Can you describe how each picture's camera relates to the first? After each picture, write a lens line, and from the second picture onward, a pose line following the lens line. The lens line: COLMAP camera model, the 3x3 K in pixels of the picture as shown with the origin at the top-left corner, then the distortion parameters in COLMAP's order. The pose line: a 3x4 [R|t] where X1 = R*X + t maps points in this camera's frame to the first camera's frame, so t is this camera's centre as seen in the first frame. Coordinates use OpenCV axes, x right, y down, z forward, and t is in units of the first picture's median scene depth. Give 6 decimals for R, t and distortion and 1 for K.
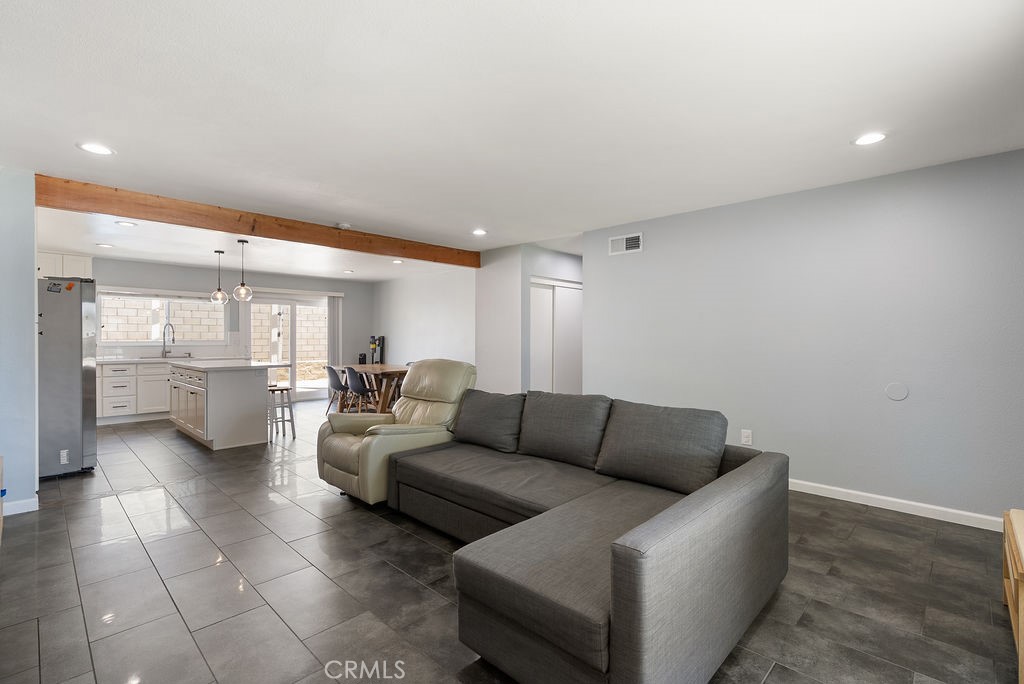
lens RADIAL K [[479.2, 0, 512.0], [0, 479.2, 342.0], [0, 0, 1]] dist [-0.003198, -0.000113]
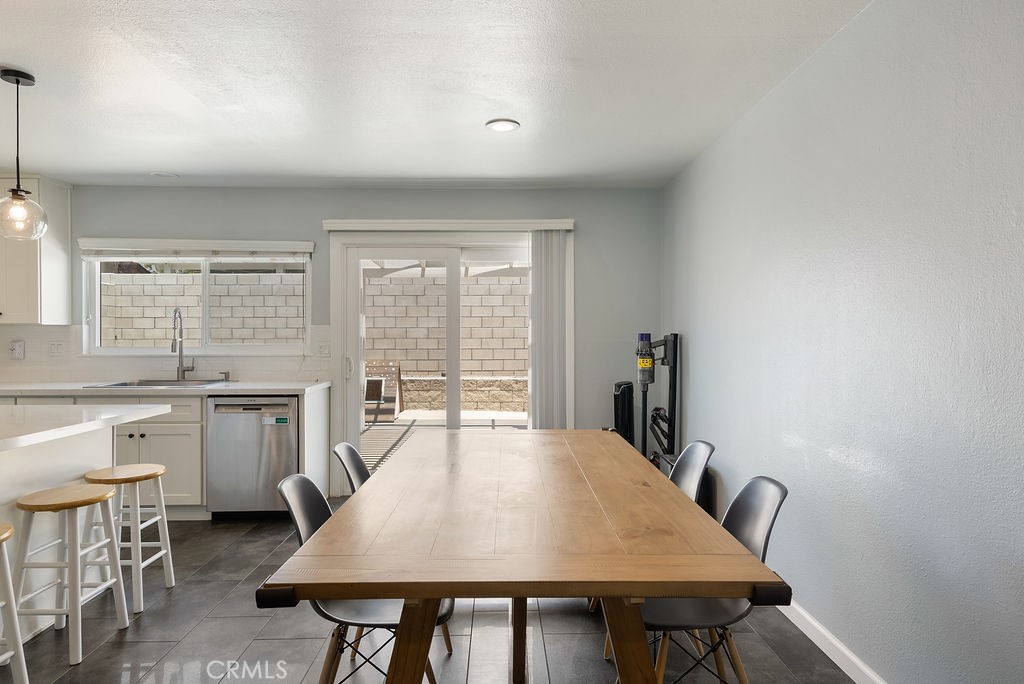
lens RADIAL K [[583.1, 0, 512.0], [0, 583.1, 342.0], [0, 0, 1]] dist [0.005626, 0.001068]
pose [[0.719272, 0.007596, -0.694687, -0.065803], [-0.003798, 0.999968, 0.007002, -0.009086], [0.694718, -0.002398, 0.719278, 0.623397]]
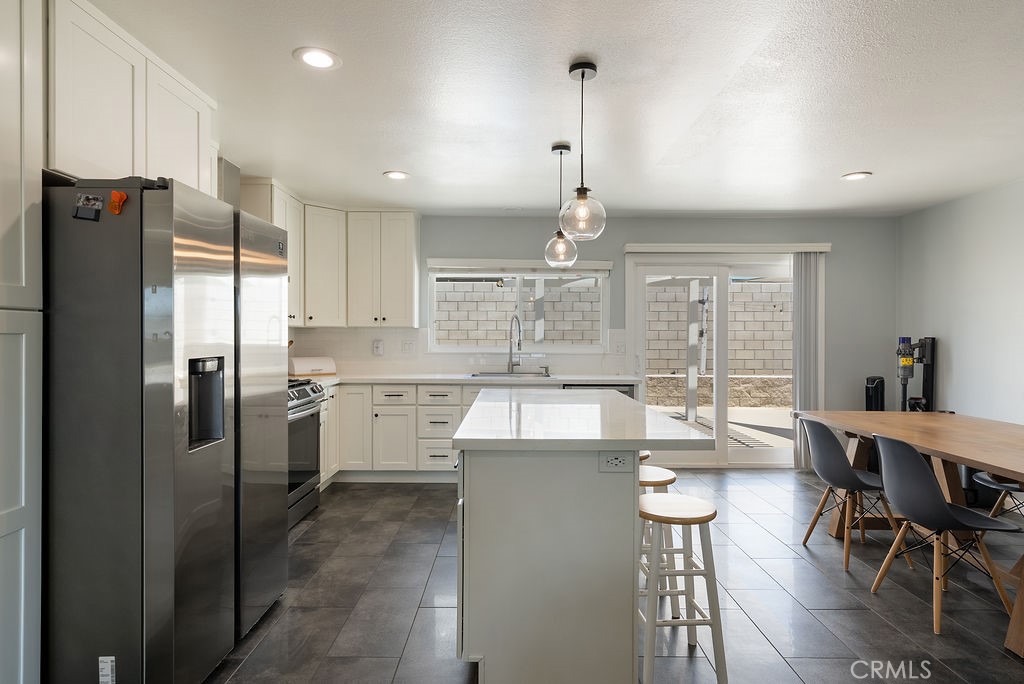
lens RADIAL K [[552.8, 0, 512.0], [0, 552.8, 342.0], [0, 0, 1]] dist [0.002573, 0.000392]
pose [[0.702304, 0.010348, -0.711802, -0.183746], [-0.009408, 0.999942, 0.005255, -0.007774], [0.711815, 0.003006, 0.702361, 0.400687]]
